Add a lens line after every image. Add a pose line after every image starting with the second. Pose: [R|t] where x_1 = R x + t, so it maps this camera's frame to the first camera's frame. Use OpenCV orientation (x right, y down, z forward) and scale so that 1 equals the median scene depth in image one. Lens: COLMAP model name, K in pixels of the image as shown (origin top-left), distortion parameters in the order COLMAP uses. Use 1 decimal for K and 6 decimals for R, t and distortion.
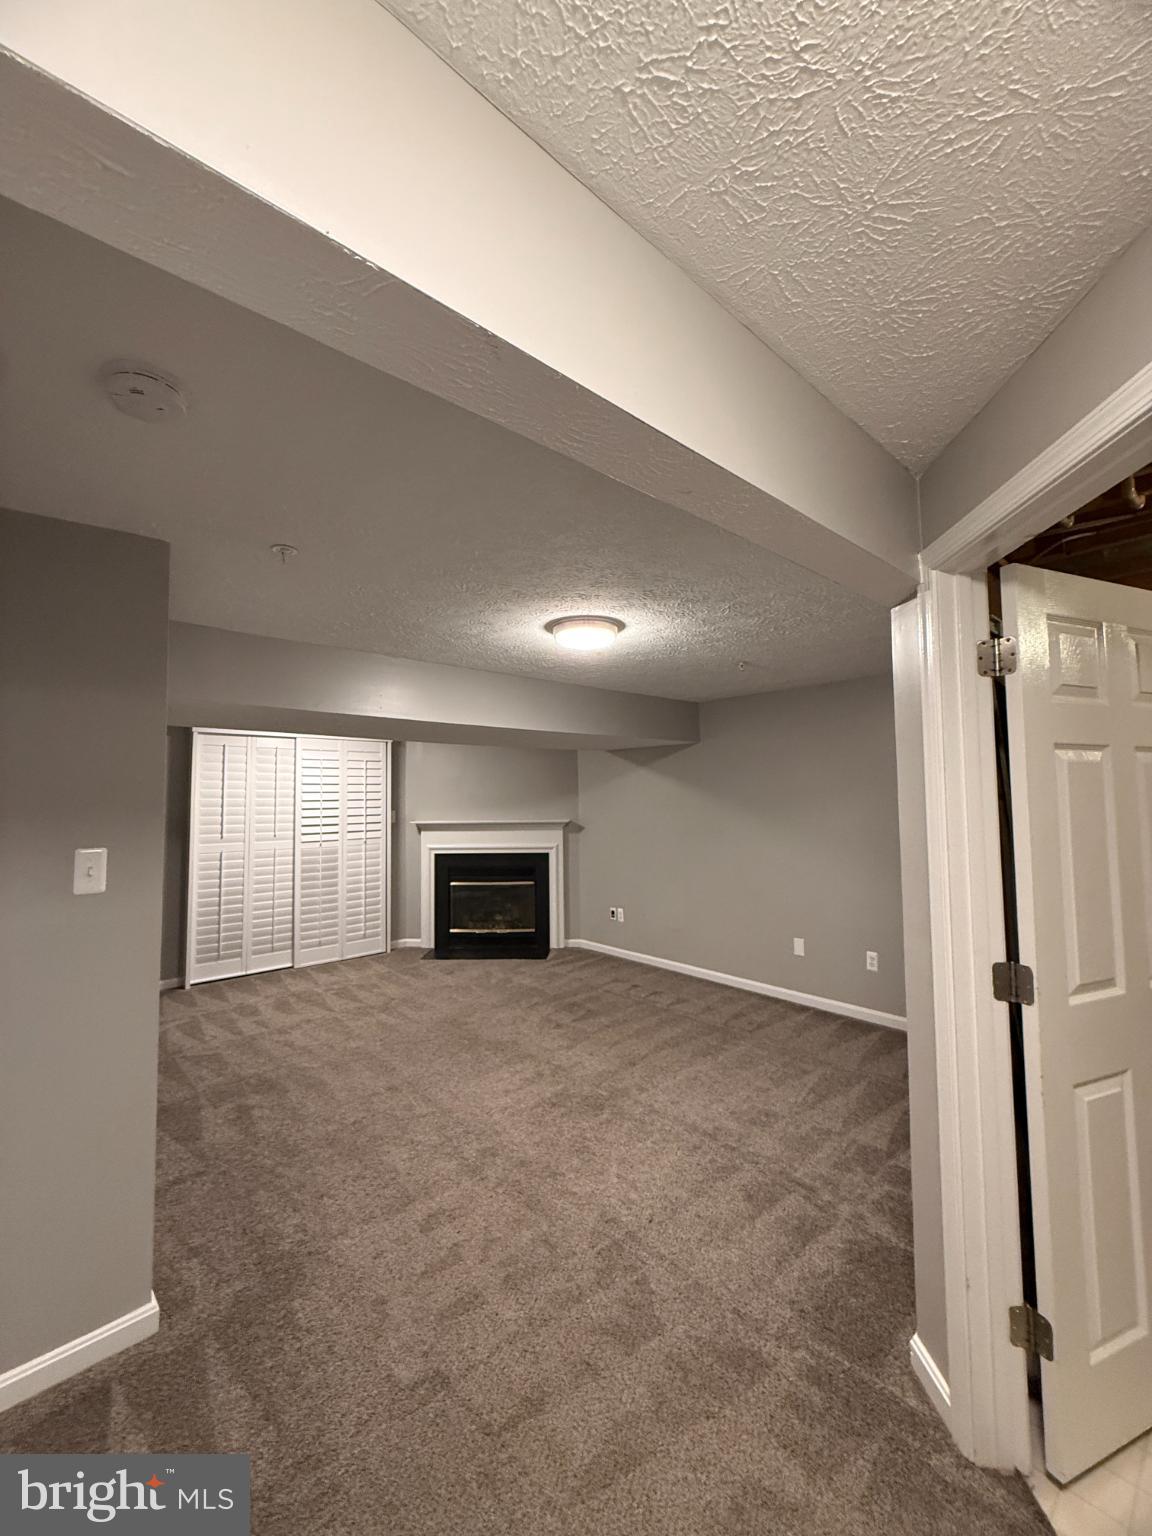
lens RADIAL K [[613.1, 0, 581.0], [0, 613.1, 765.6], [0, 0, 1]] dist [-0.000436, 0.000477]
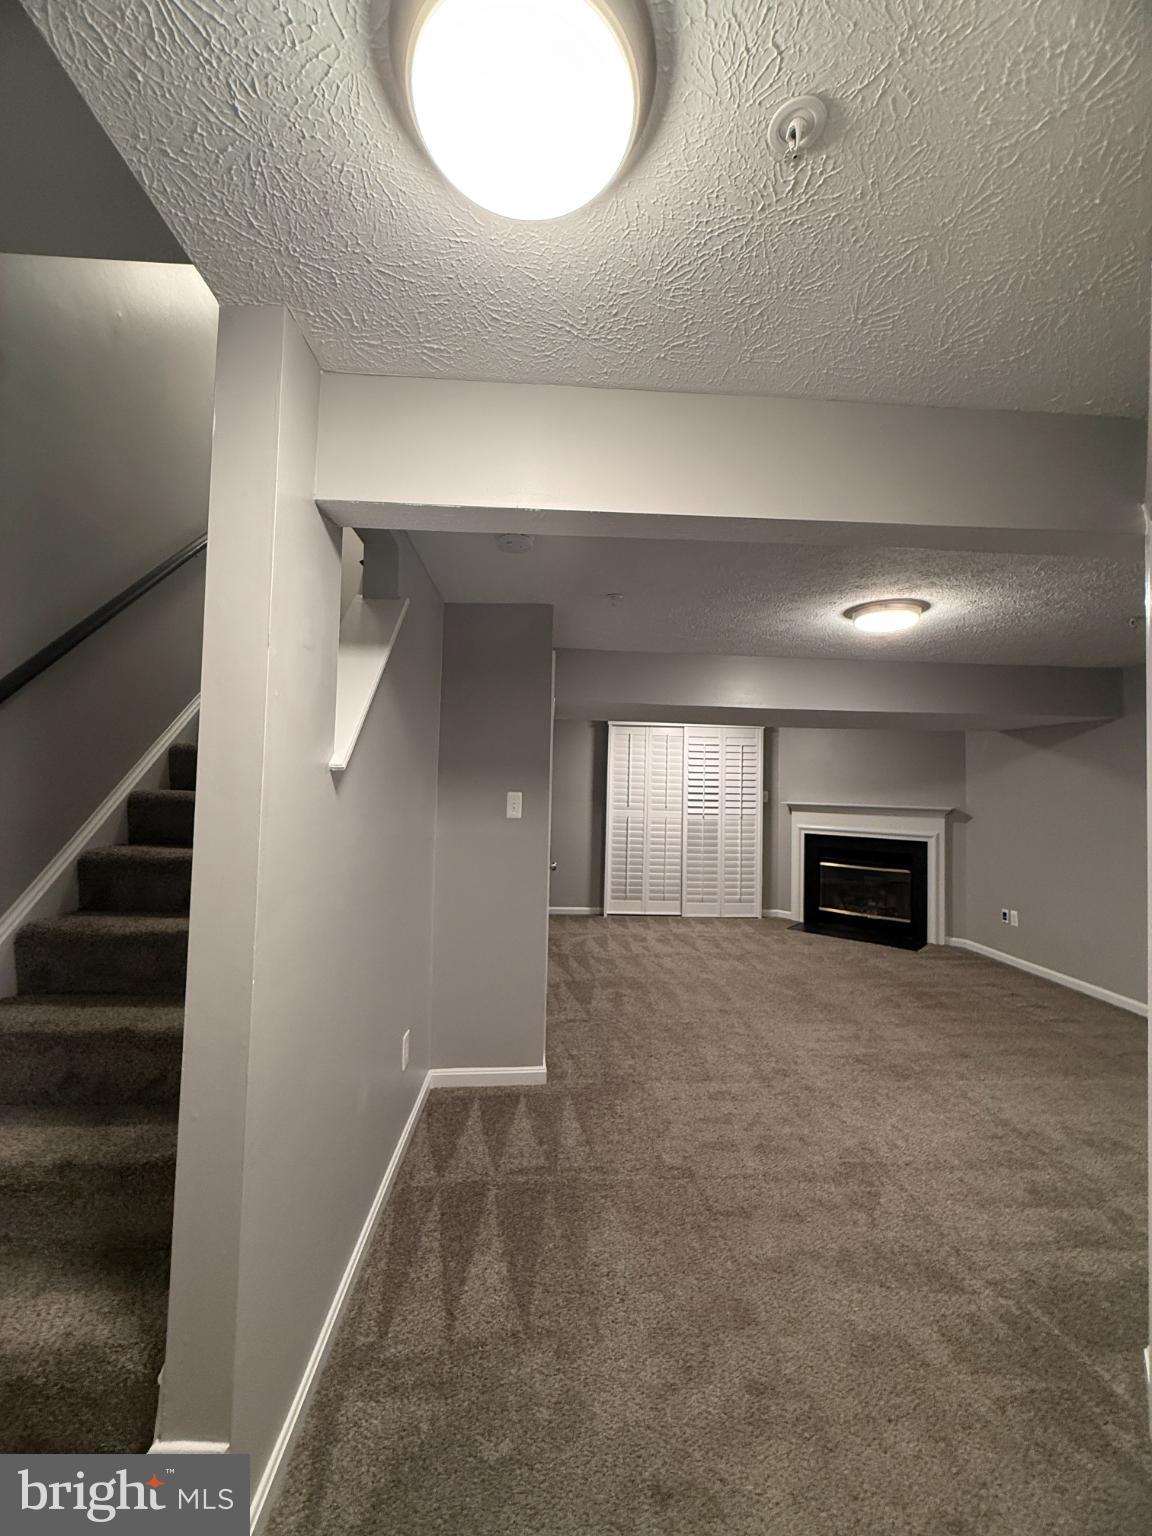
lens RADIAL K [[613.1, 0, 581.0], [0, 613.1, 765.6], [0, 0, 1]] dist [-0.000436, 0.000477]
pose [[0.786905, 0.008761, -0.617012, 0.158485], [0.002738, 0.999840, 0.017689, 0.011577], [0.617068, -0.015609, 0.786755, -0.092586]]
